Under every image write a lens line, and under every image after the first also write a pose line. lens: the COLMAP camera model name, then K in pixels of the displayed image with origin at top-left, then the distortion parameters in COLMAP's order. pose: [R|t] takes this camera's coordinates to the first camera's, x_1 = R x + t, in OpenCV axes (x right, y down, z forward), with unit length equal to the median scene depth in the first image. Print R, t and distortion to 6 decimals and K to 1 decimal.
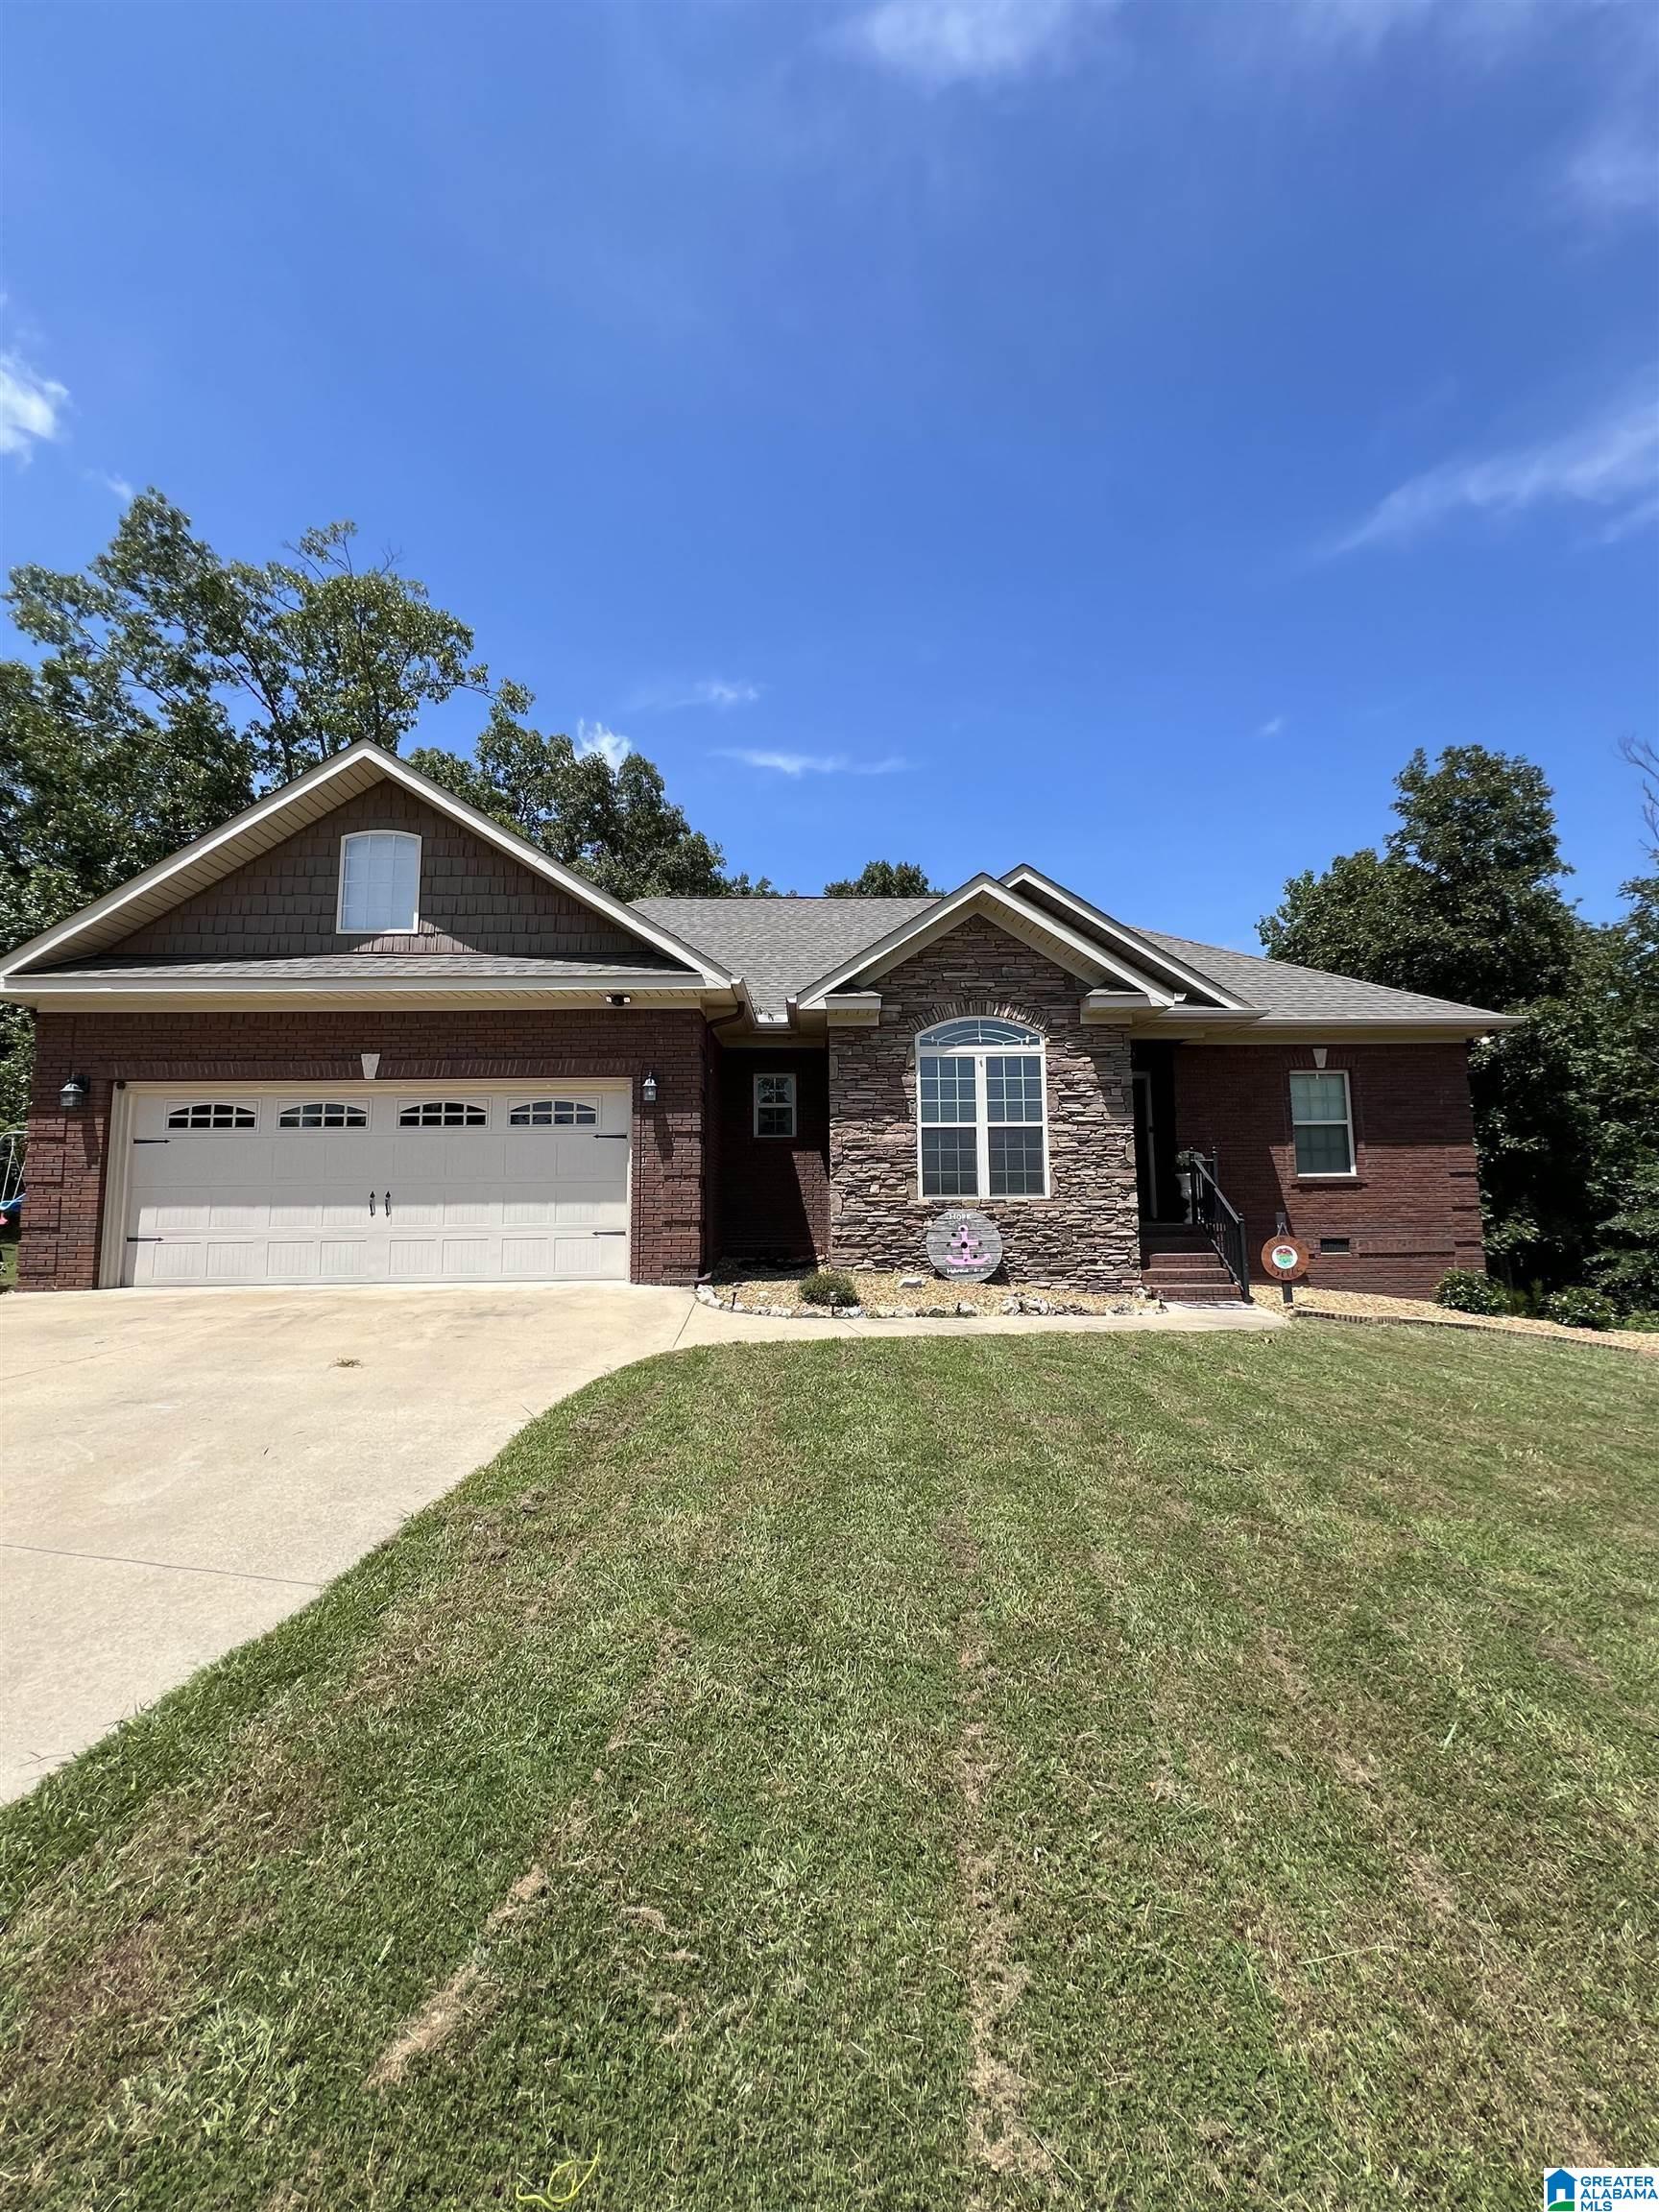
lens RADIAL K [[891.7, 0, 826.4], [0, 891.7, 1108.2], [0, 0, 1]] dist [0.001118, 0.000492]
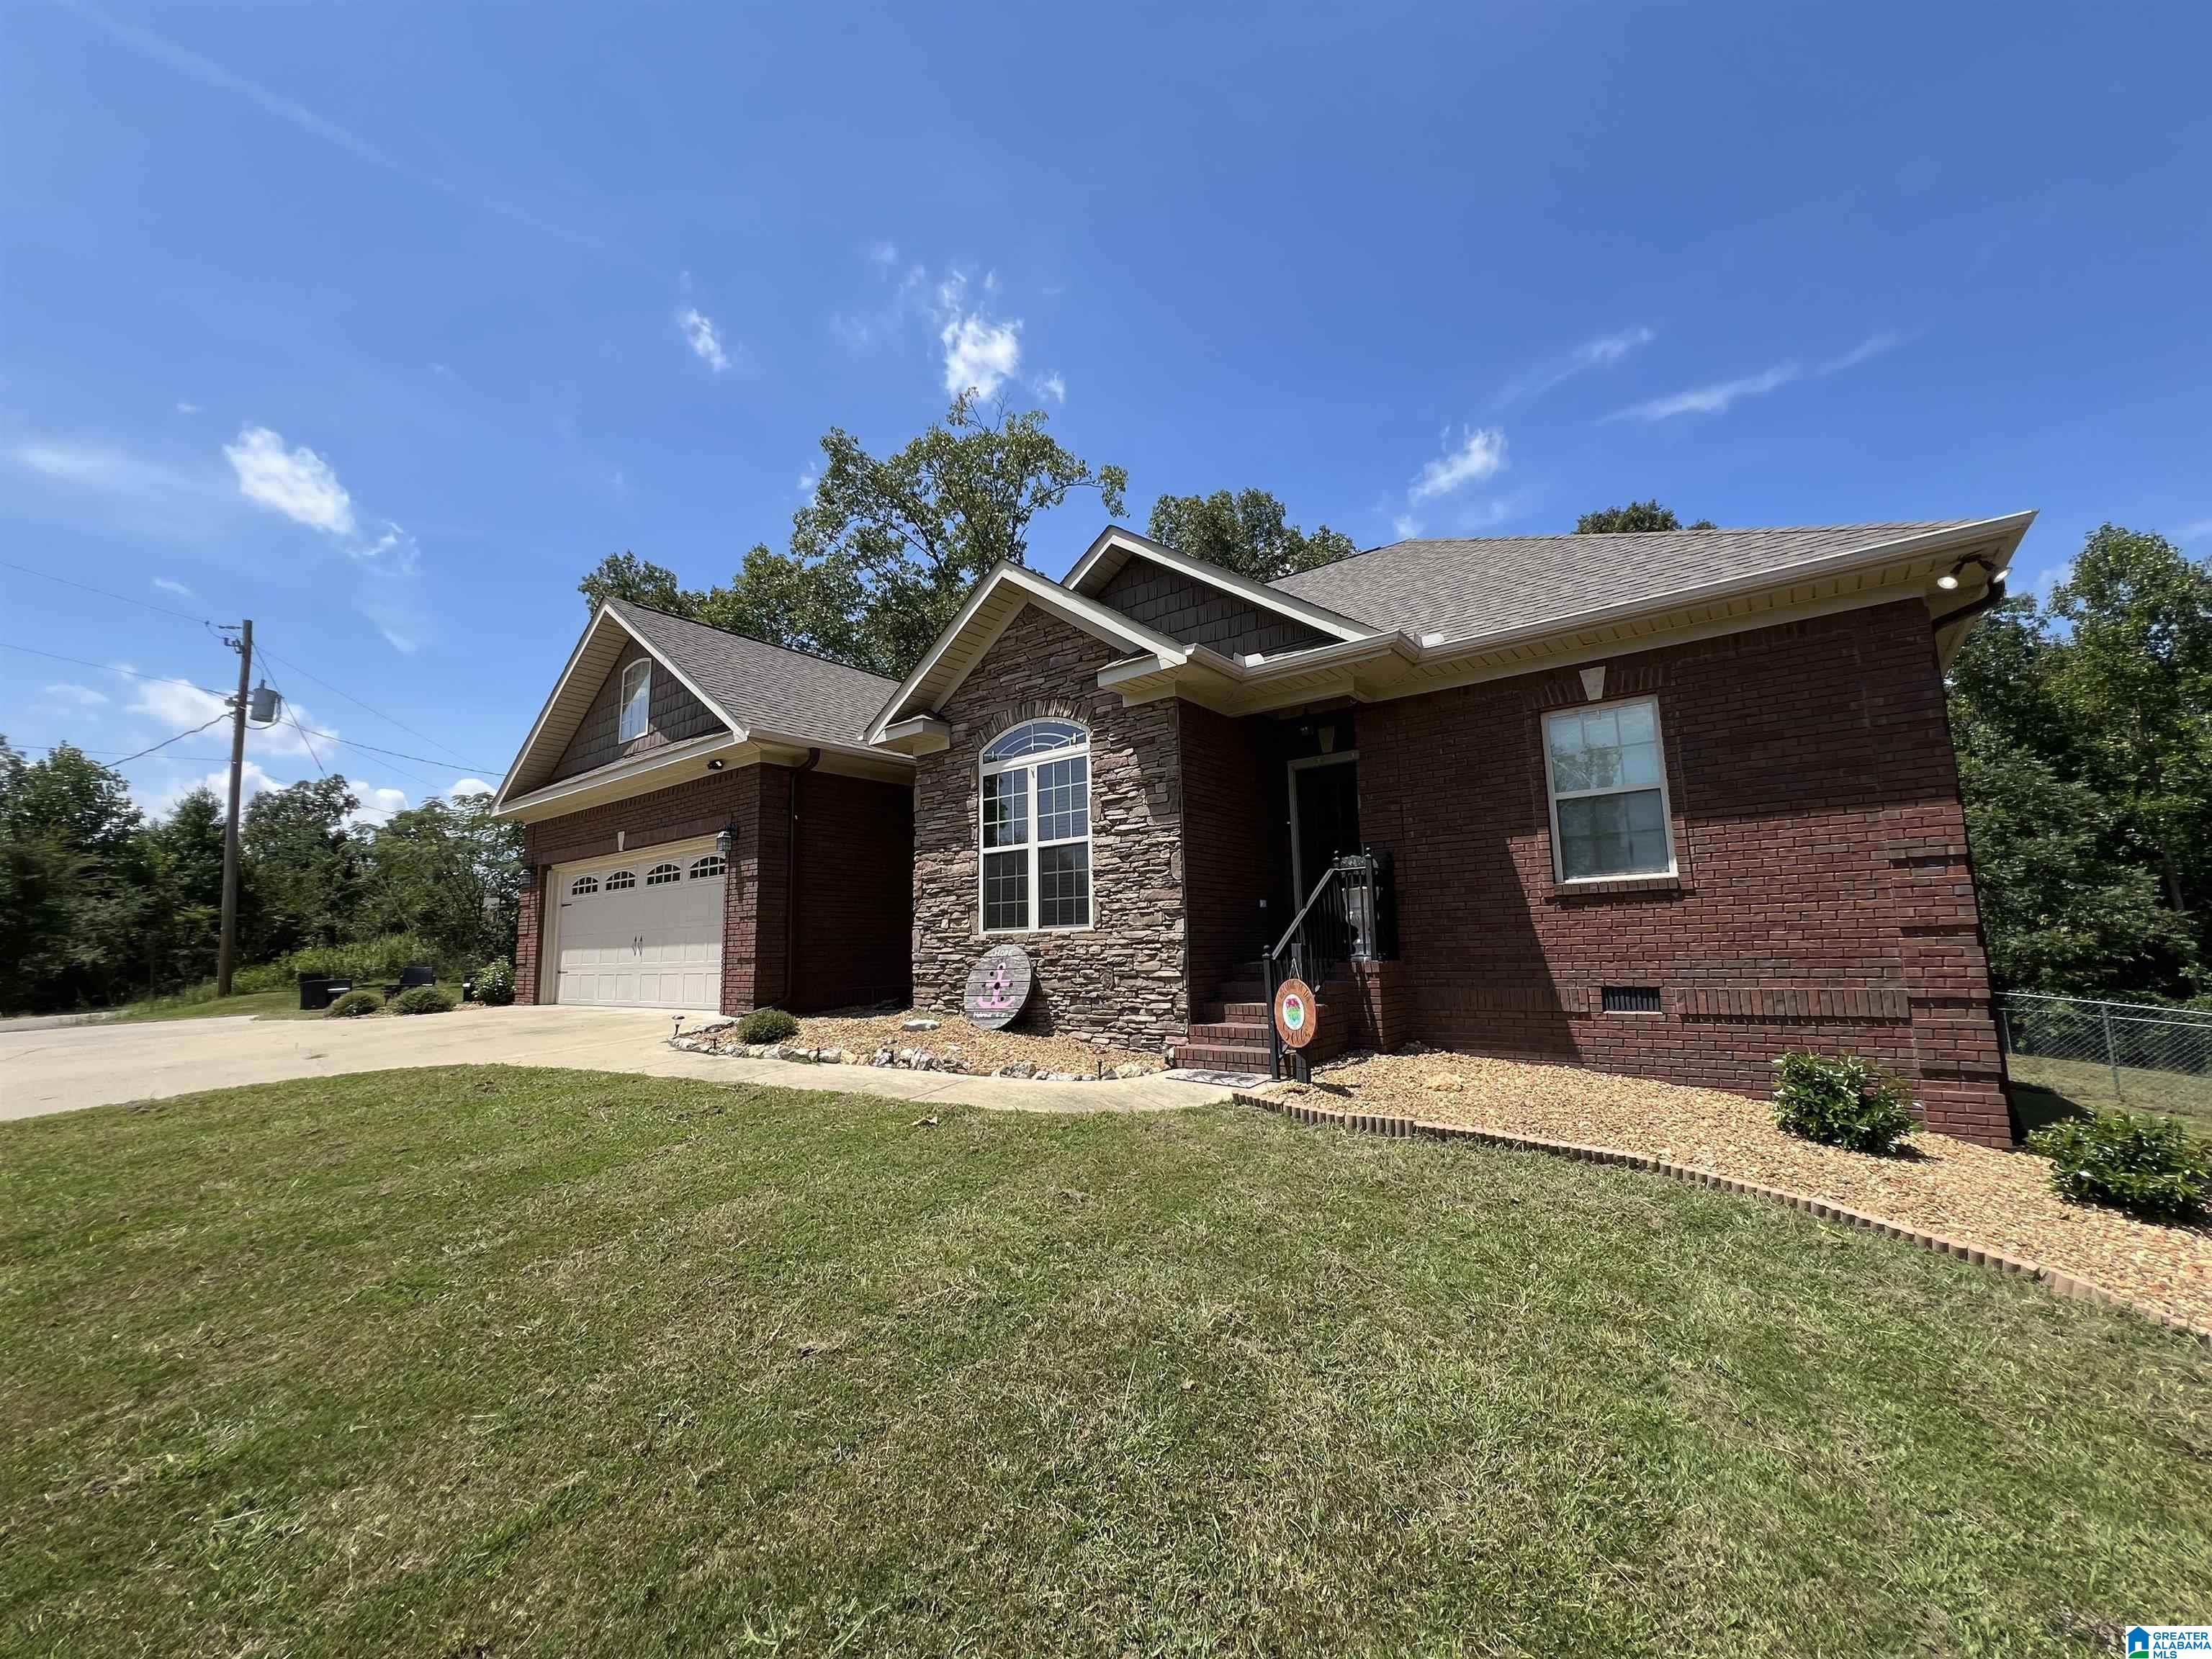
lens RADIAL K [[891.7, 0, 1106.0], [0, 891.7, 829.5], [0, 0, 1]] dist [0.001118, 0.000492]
pose [[0.774760, -0.092774, -0.625412, 0.770053], [0.080563, 0.995599, -0.047885, 0.050312], [0.627102, -0.013286, 0.778824, 0.378987]]
